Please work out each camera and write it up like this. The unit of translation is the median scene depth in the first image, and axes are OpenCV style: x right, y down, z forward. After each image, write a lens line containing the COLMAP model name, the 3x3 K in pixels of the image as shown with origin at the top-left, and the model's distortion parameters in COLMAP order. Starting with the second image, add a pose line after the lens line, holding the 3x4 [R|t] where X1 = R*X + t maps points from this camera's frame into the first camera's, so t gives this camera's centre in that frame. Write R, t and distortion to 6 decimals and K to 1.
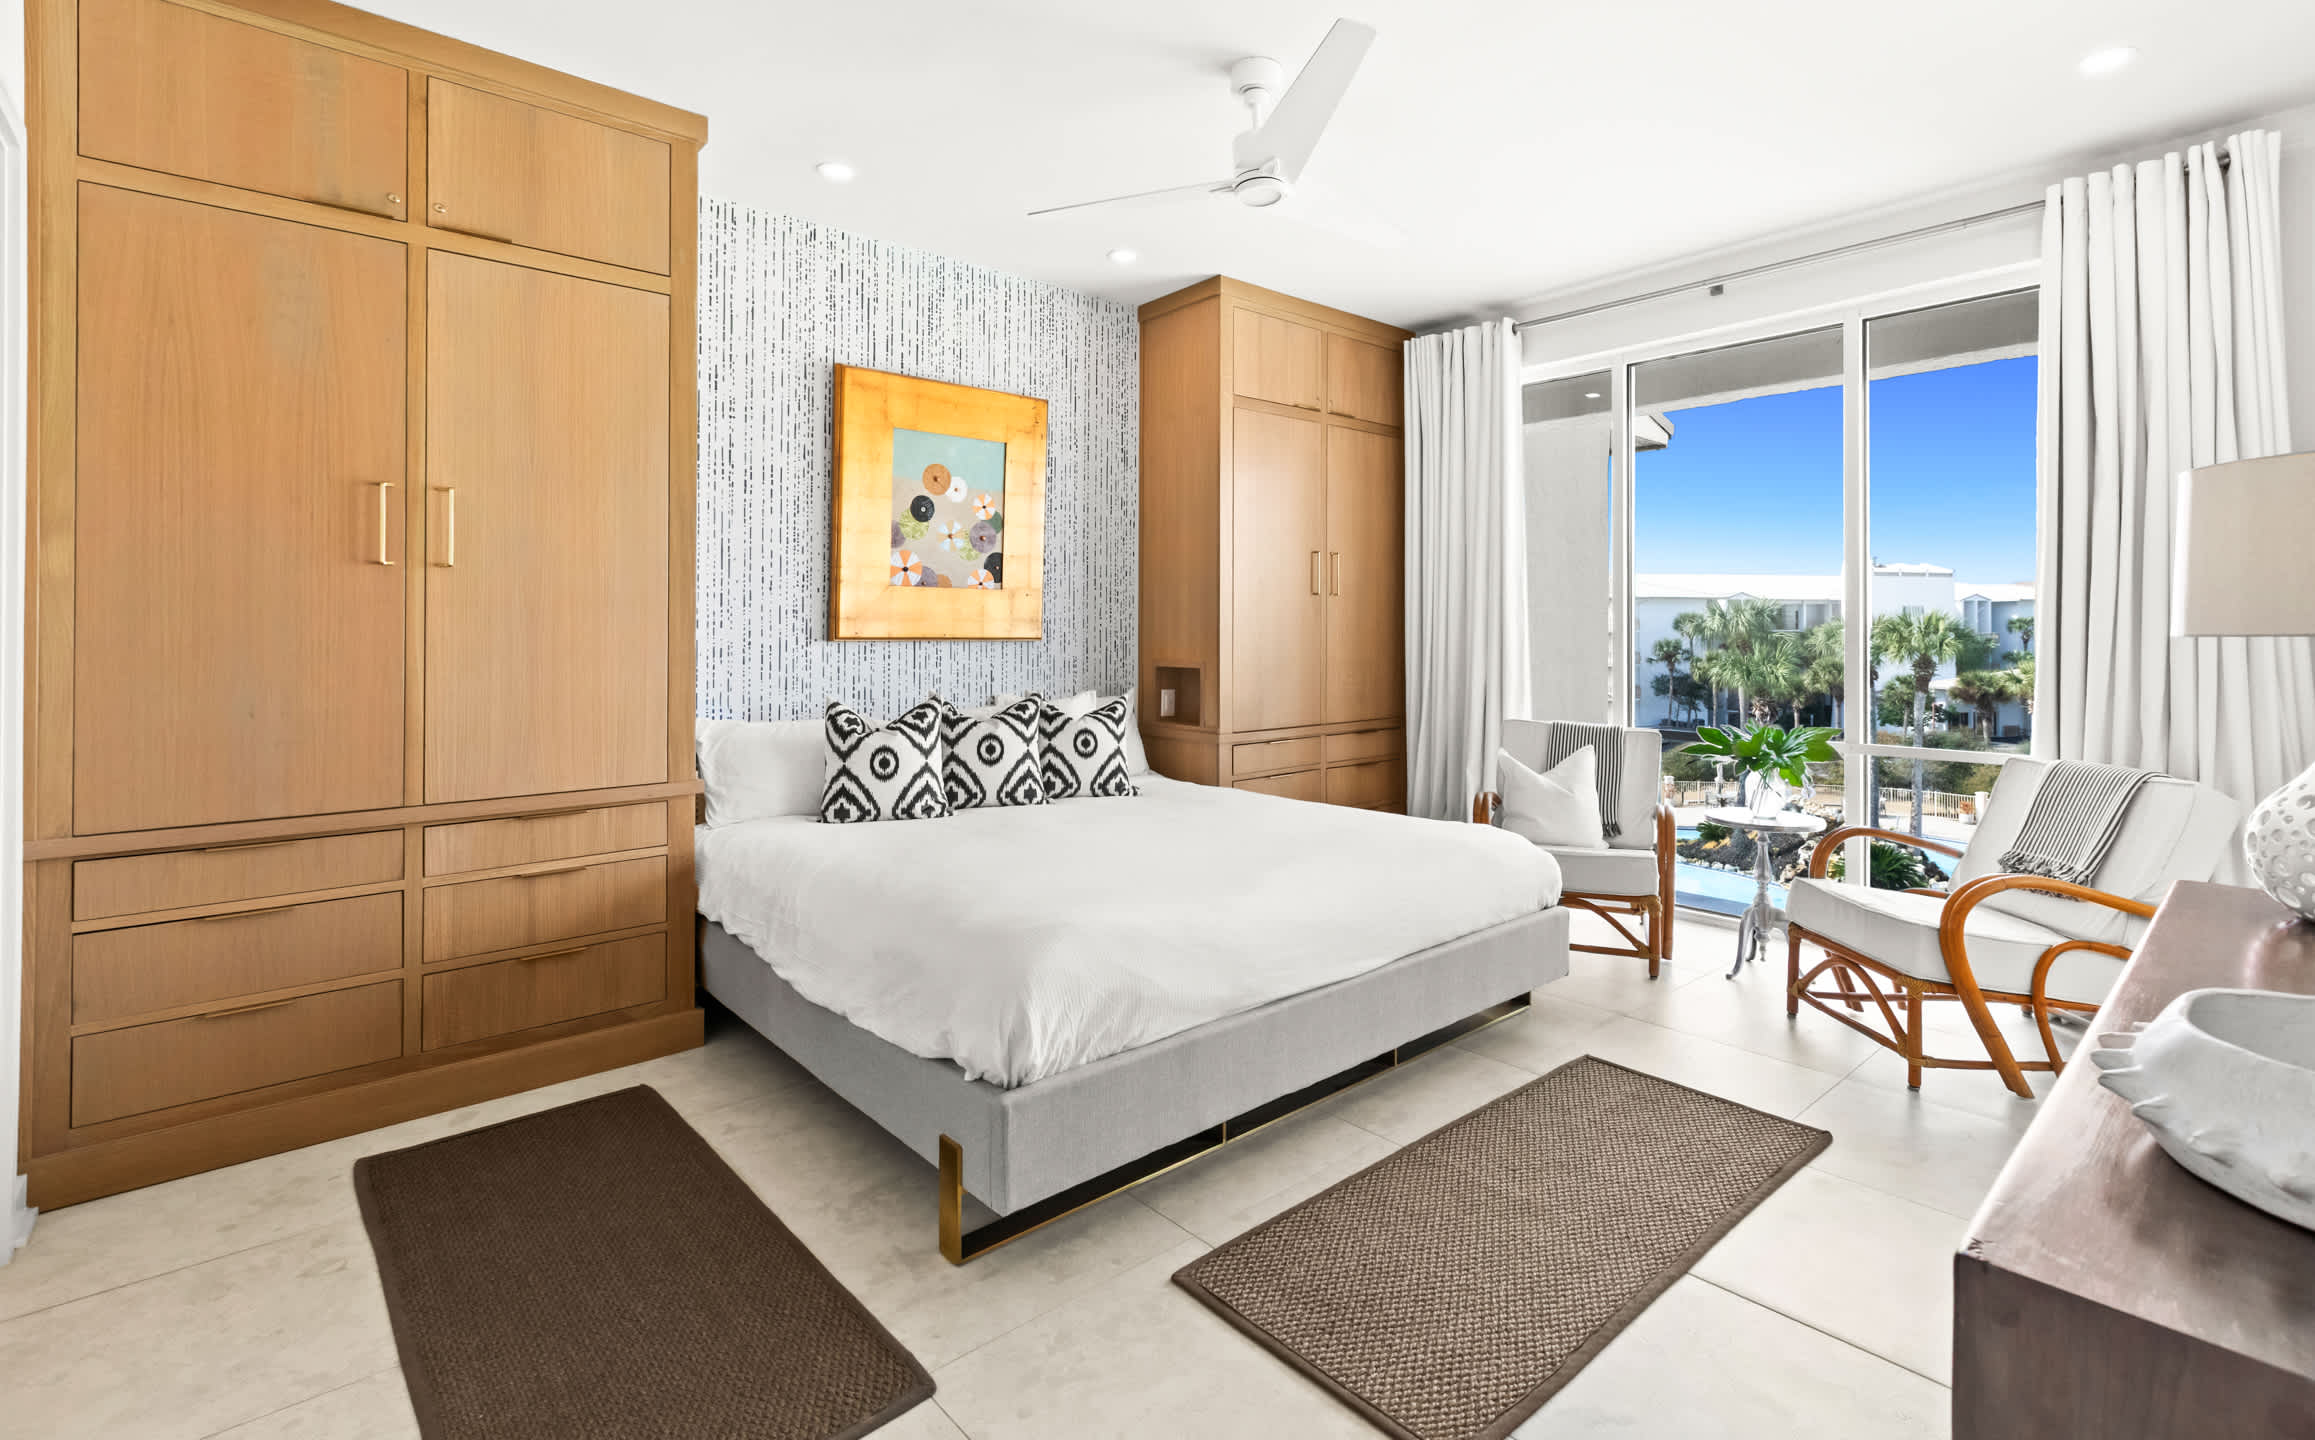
lens RADIAL K [[1068.7, 0, 1223.3], [0, 1068.7, 632.7], [0, 0, 1]] dist [0.003851, -0.001777]
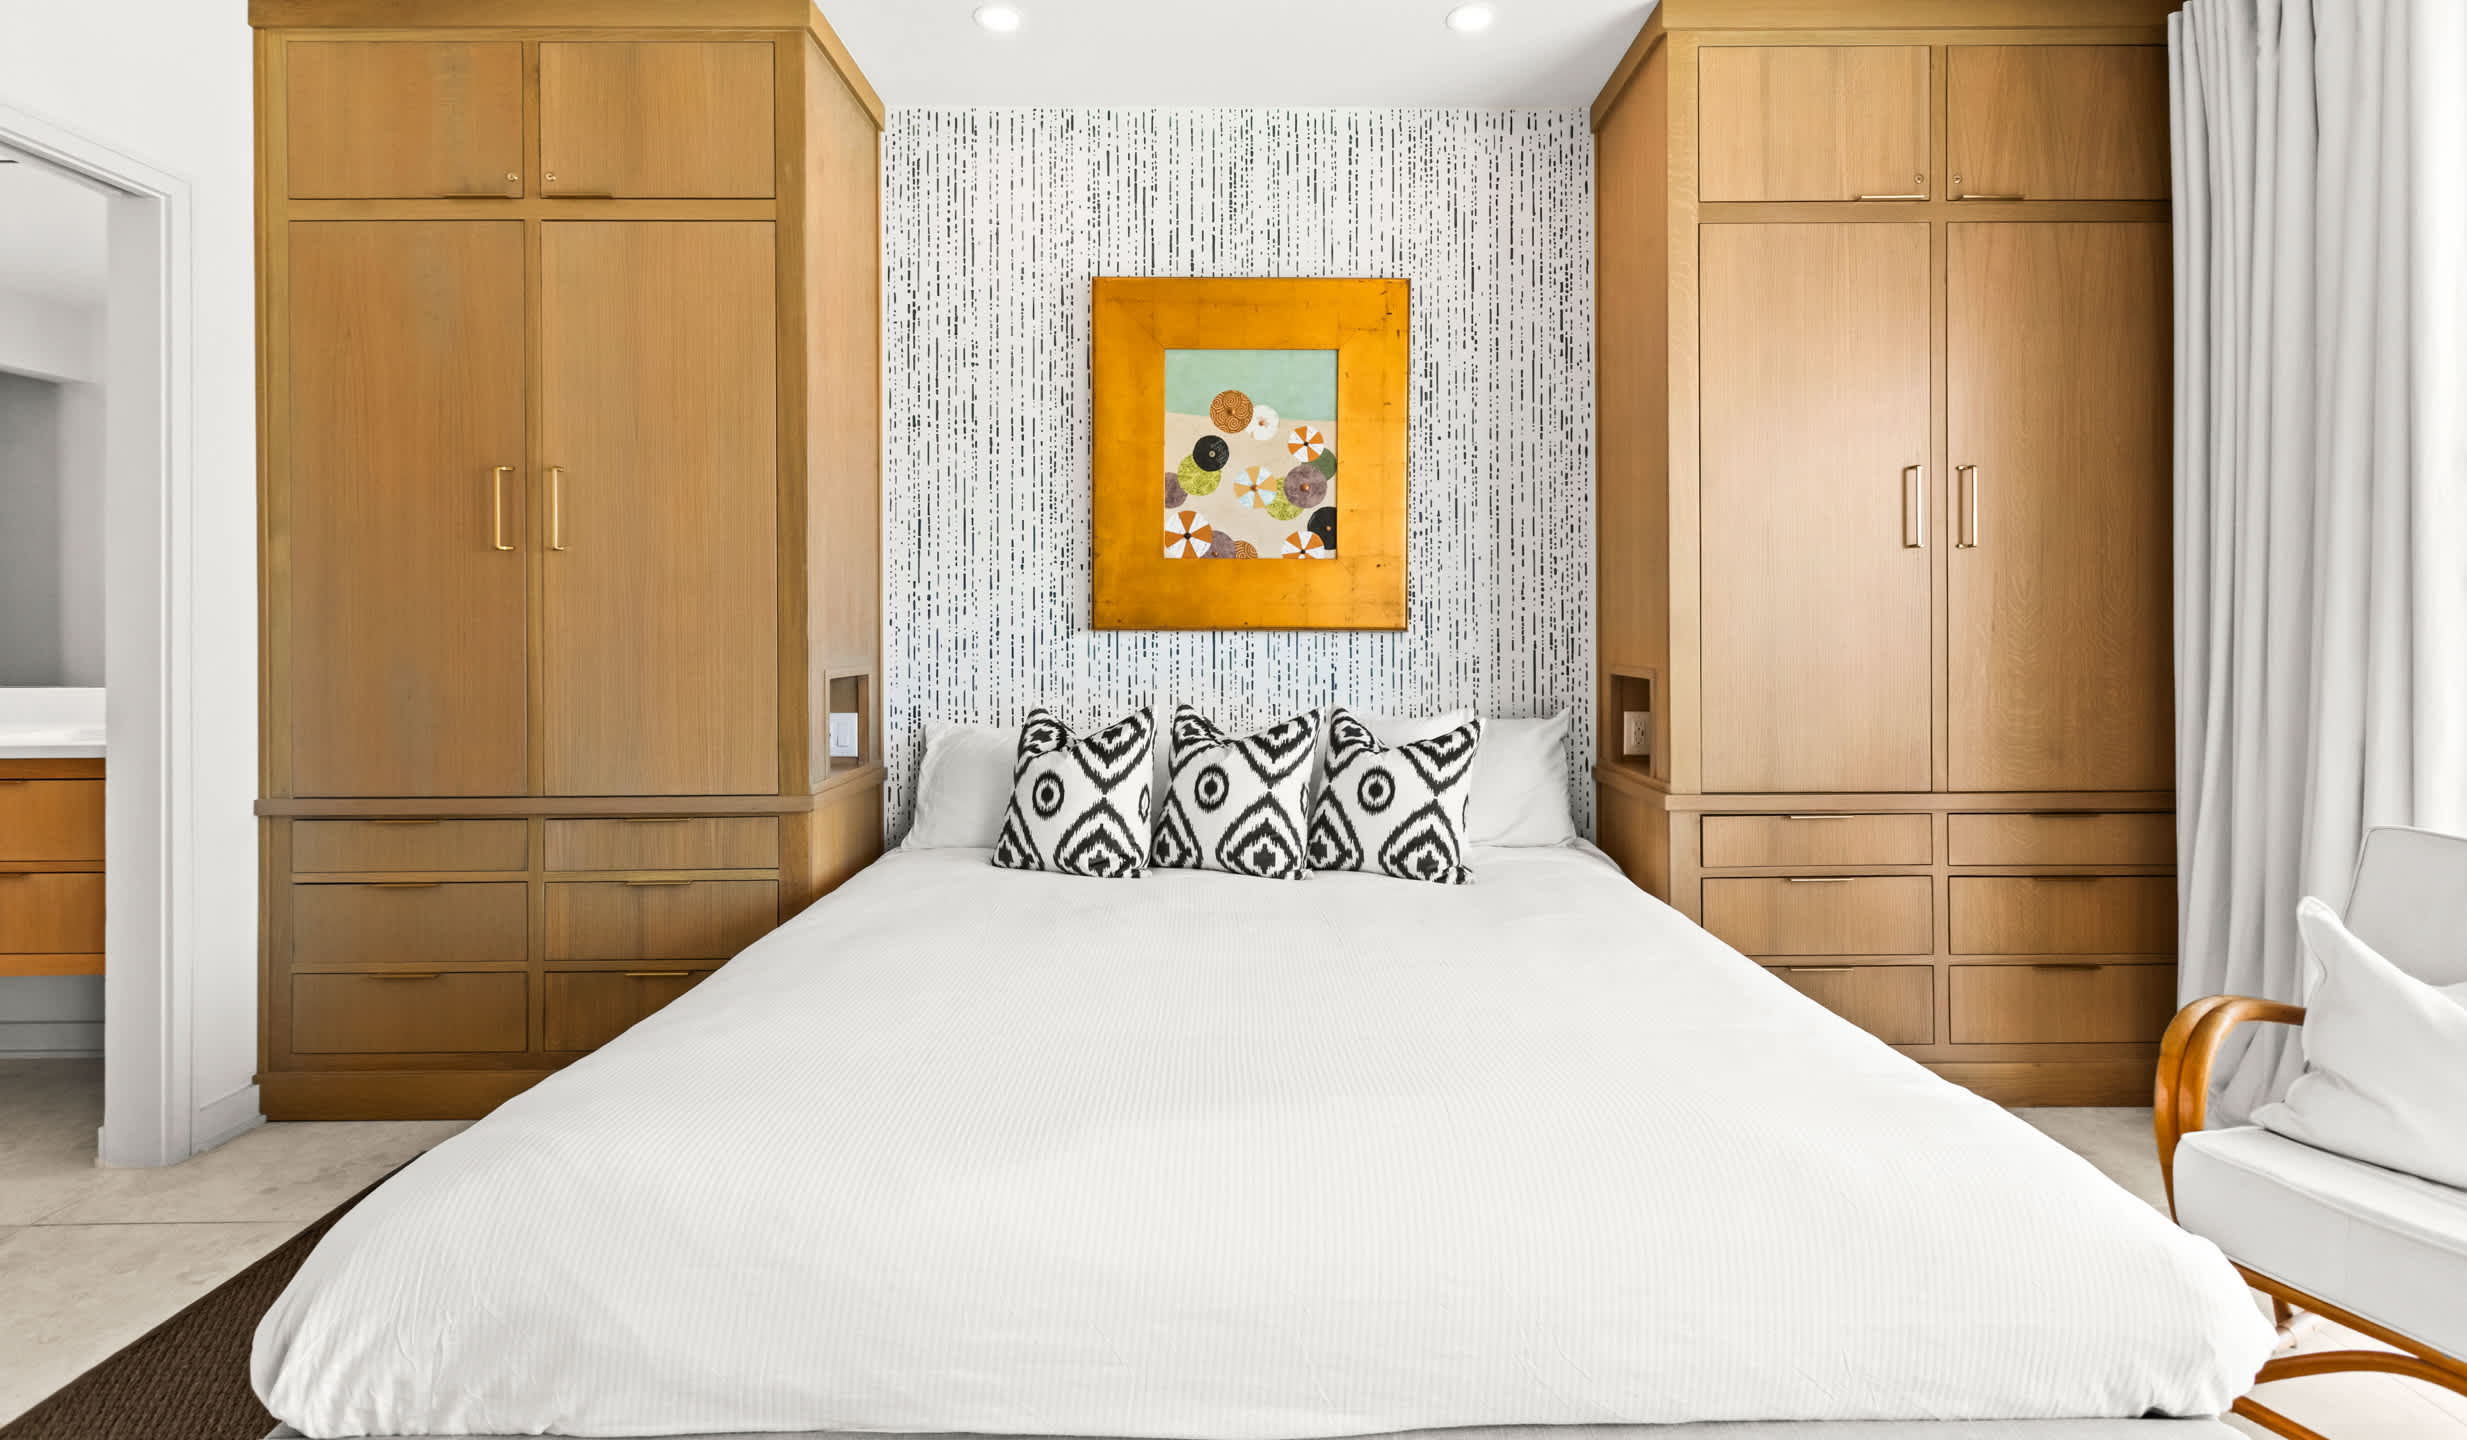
lens RADIAL K [[1129.6, 0, 1248.4], [0, 1129.6, 629.6], [0, 0, 1]] dist [-0.001433, 0.001855]
pose [[0.737521, 0.000432, -0.675324, 0.276593], [0.000303, 0.999999, 0.000971, 0.005828], [0.675324, -0.000921, 0.737521, 0.451312]]
